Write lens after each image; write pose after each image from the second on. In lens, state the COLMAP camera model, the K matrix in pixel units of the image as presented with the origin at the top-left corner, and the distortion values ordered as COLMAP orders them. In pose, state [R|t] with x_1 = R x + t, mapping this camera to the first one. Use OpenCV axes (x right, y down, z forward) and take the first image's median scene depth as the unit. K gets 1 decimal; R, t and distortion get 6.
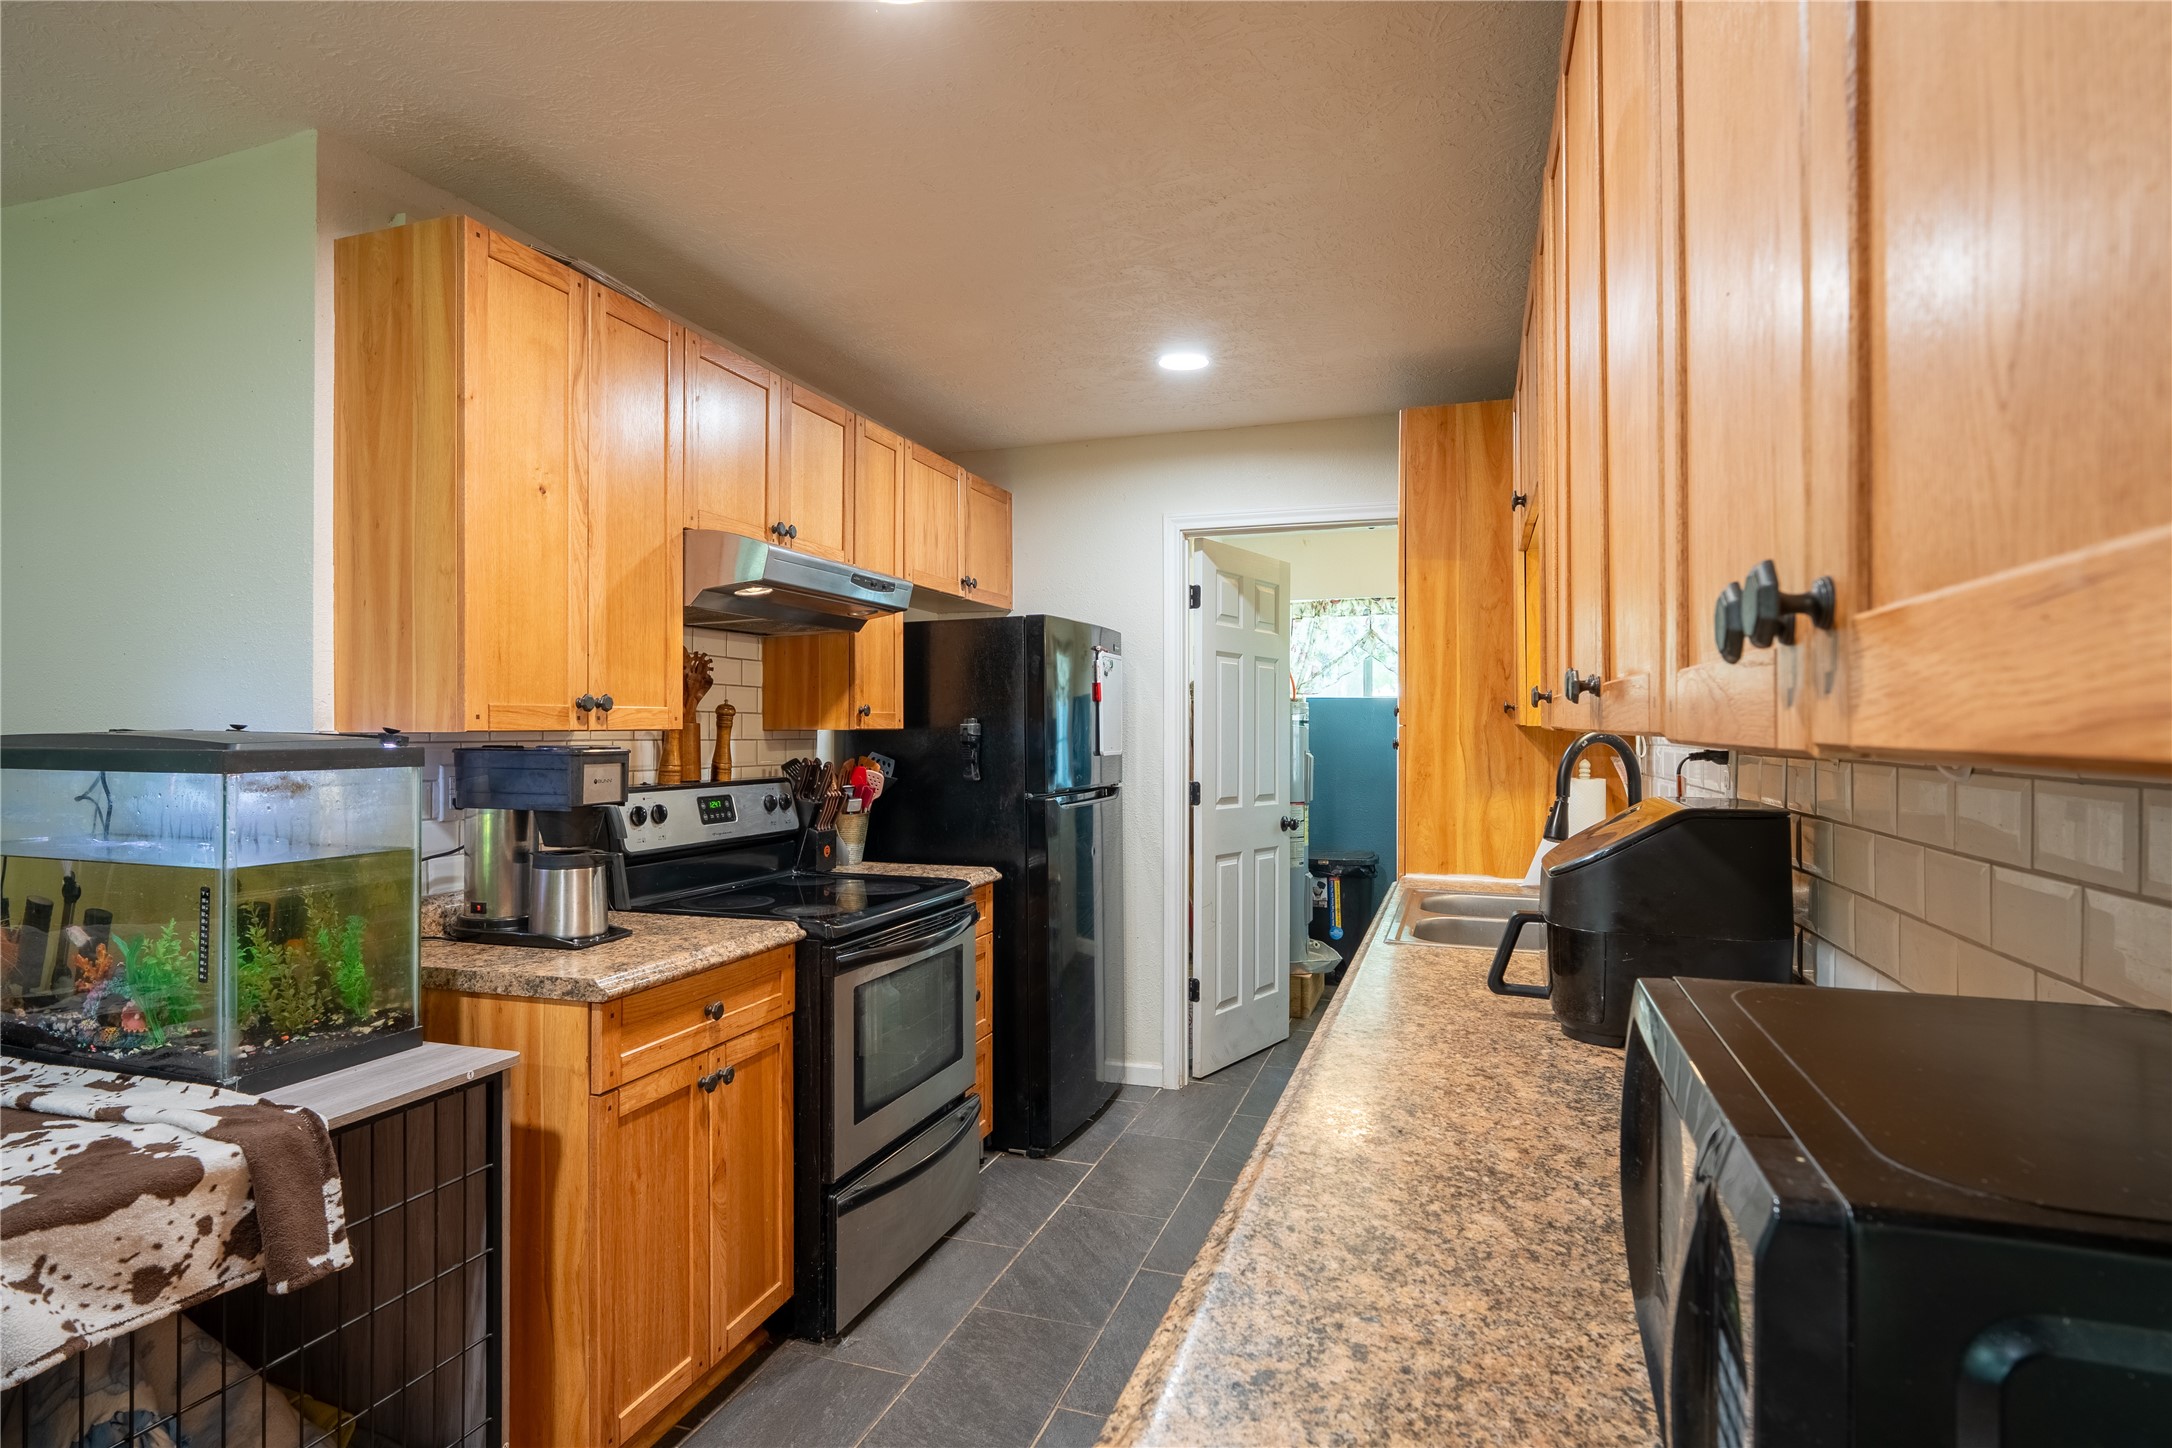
lens RADIAL K [[1131.0, 0, 1074.7], [0, 1131.0, 729.0], [0, 0, 1]] dist [-0.022911, -0.000195]
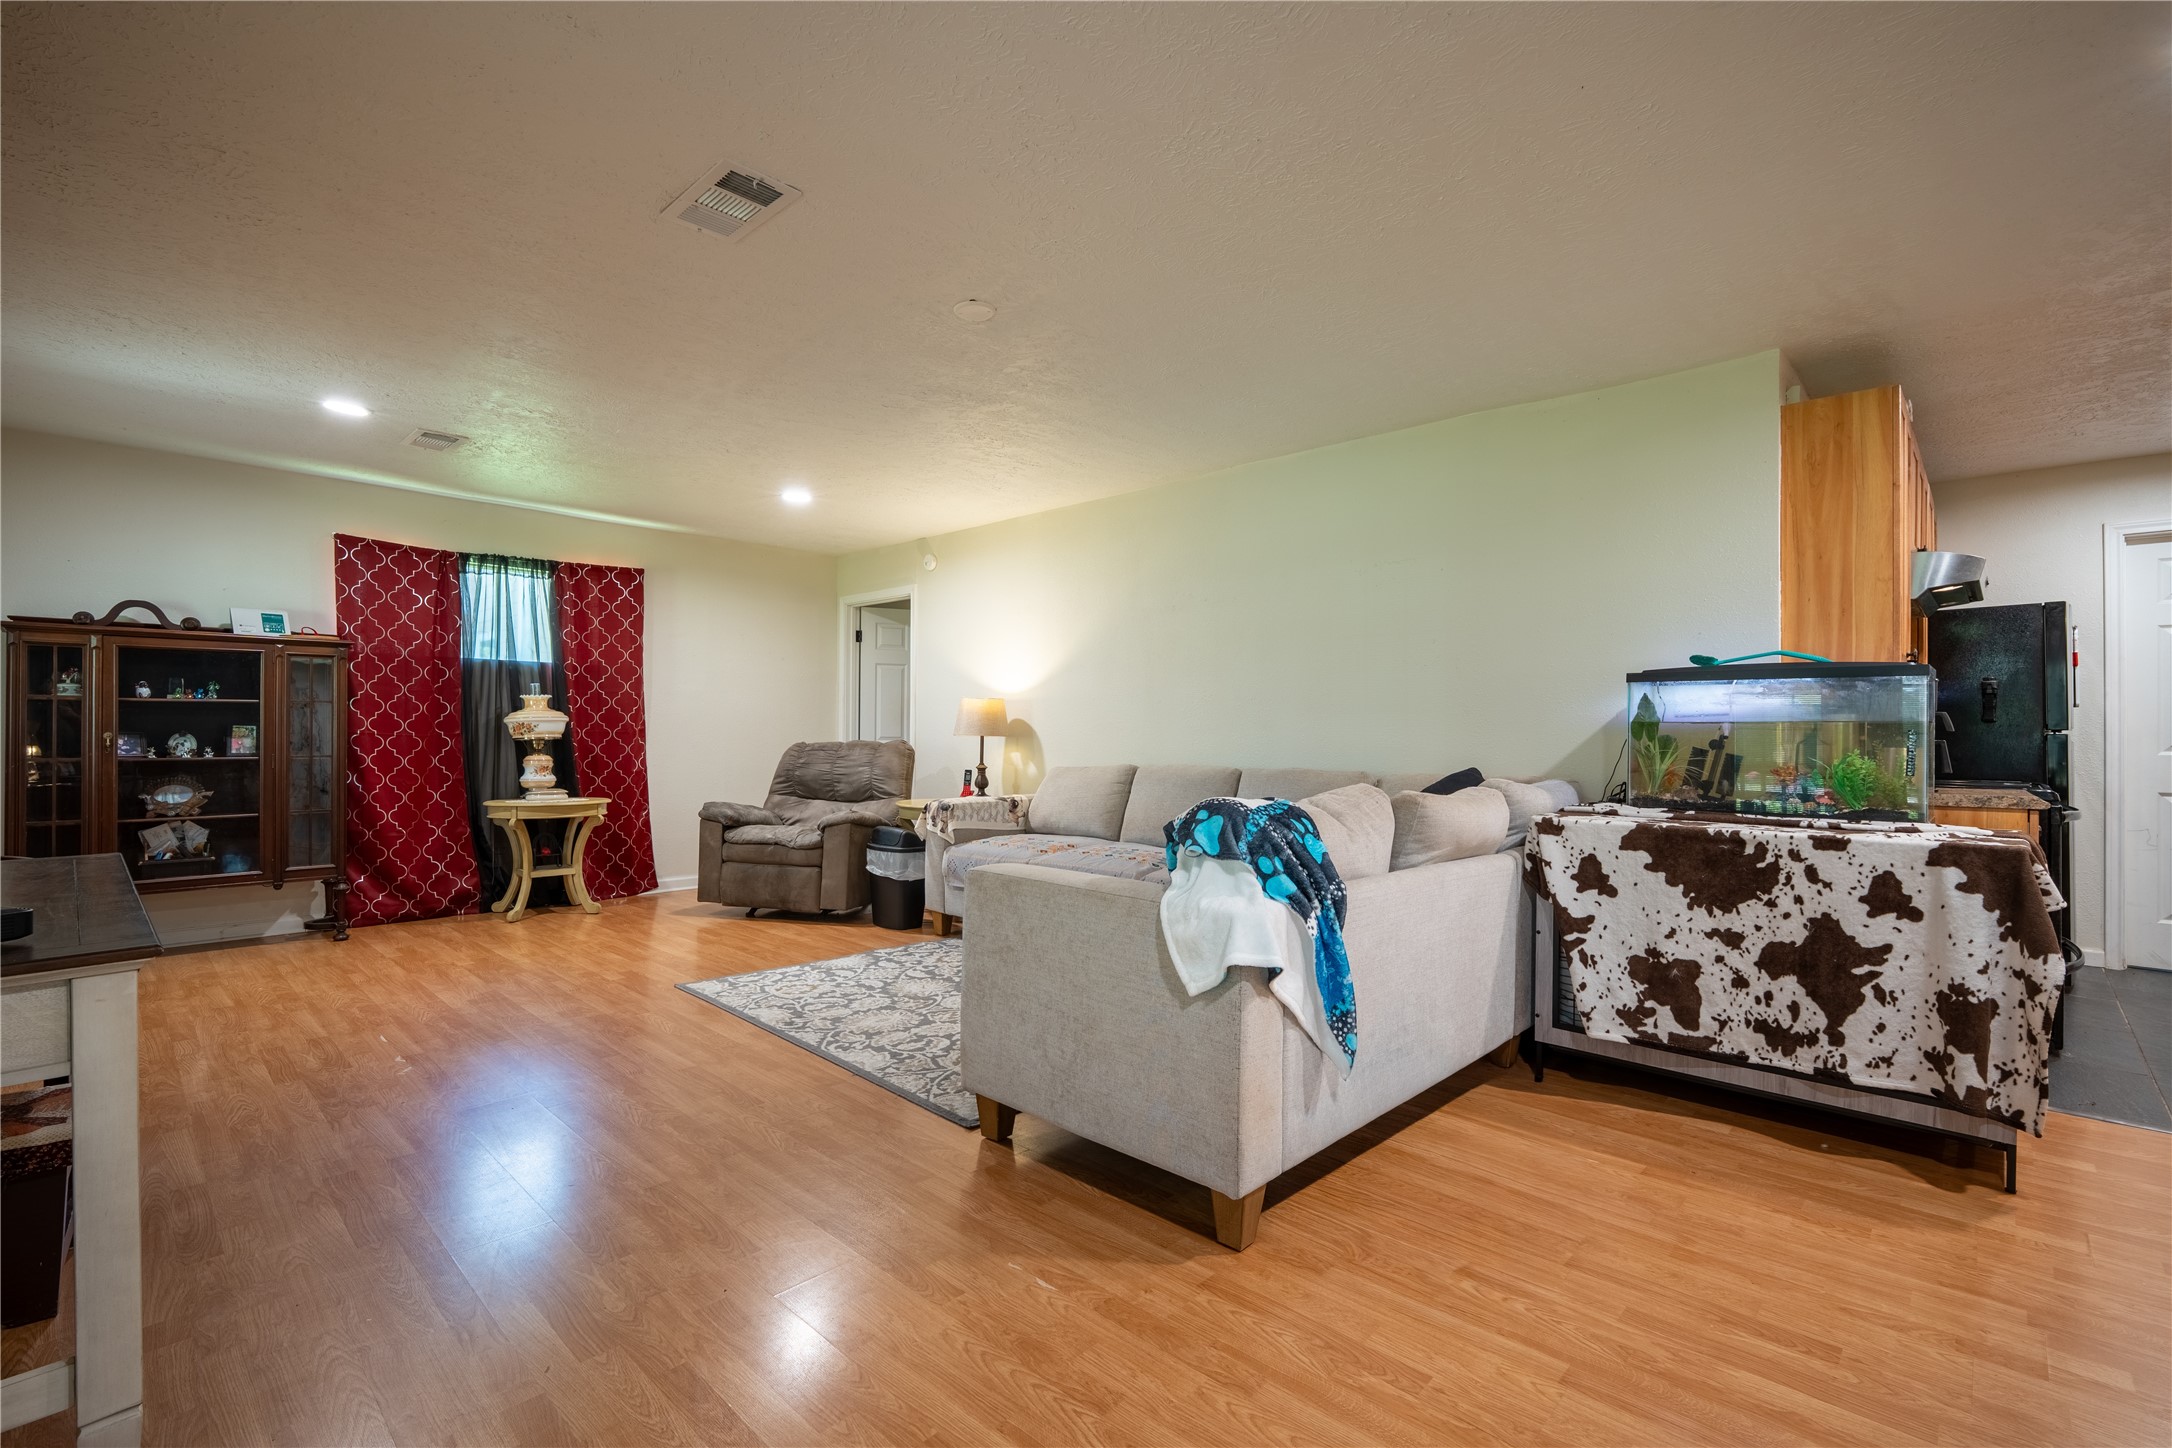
lens RADIAL K [[958.5, 0, 1079.0], [0, 958.5, 725.3], [0, 0, 1]] dist [-0.014423, 0.003108]
pose [[0.912238, 0.003426, -0.409646, -1.072222], [-0.007580, 0.999935, -0.008516, 0.115583], [0.409590, 0.010873, 0.912205, -0.912554]]
